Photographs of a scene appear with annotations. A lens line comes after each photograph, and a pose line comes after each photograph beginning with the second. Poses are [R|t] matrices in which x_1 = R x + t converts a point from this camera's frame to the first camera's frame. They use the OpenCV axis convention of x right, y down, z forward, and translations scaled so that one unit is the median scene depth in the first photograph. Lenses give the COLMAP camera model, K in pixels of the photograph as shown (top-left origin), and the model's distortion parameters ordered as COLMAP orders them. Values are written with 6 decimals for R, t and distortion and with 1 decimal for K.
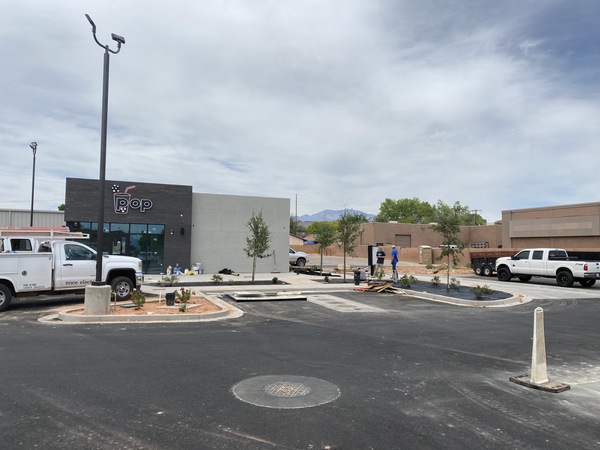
lens RADIAL K [[450.7, 0, 300.0], [0, 450.7, 225.0], [0, 0, 1]] dist [0.085018, -0.124778]
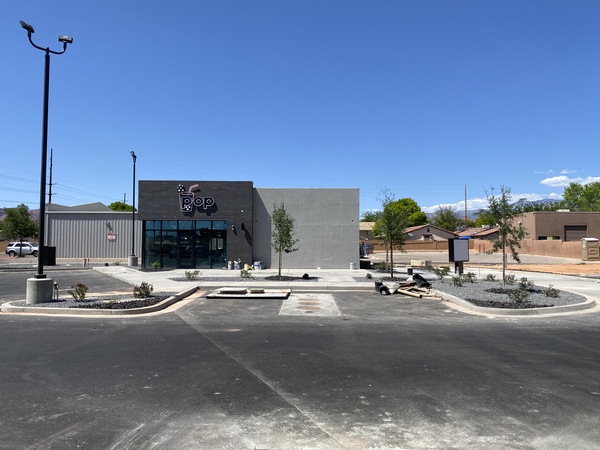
lens RADIAL K [[447.8, 0, 300.0], [0, 447.8, 225.0], [0, 0, 1]] dist [0.097201, -0.117991]
pose [[0.926542, -0.028230, -0.375131, 0.246474], [0.030853, 0.999523, 0.000988, 0.013578], [0.374925, -0.012489, 0.926971, 0.126151]]
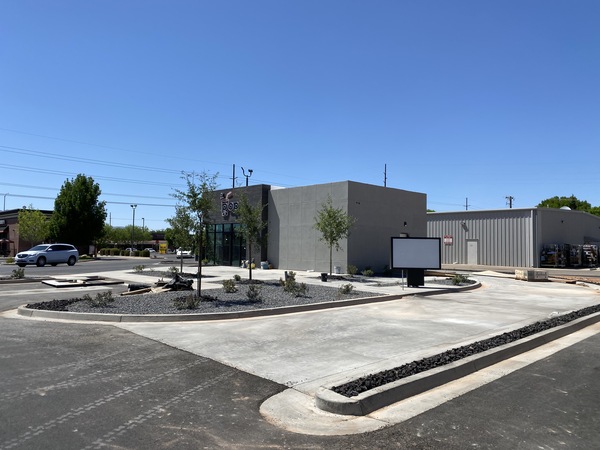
lens RADIAL K [[450.7, 0, 300.0], [0, 450.7, 225.0], [0, 0, 1]] dist [0.085018, -0.124778]
pose [[0.349569, -0.046859, -0.935738, 0.812471], [0.046037, 0.998401, -0.032798, 0.048730], [0.935779, -0.031614, 0.351167, 0.761701]]
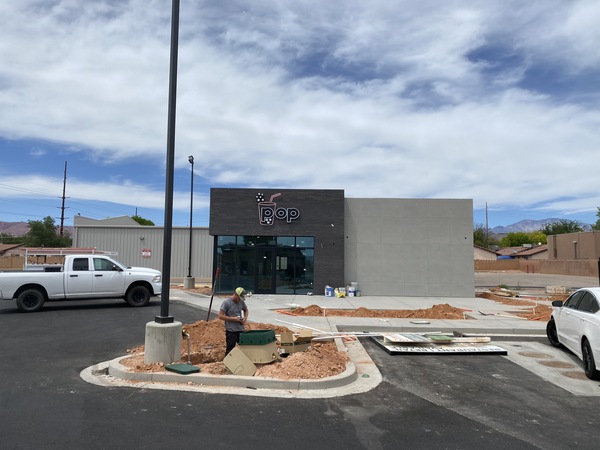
lens RADIAL K [[450.7, 0, 300.0], [0, 450.7, 225.0], [0, 0, 1]] dist [0.085018, -0.124778]
pose [[0.921142, -0.032704, -0.387850, 0.007463], [0.020296, 0.999144, -0.036046, 0.007526], [0.388696, 0.025332, 0.921018, 0.218302]]
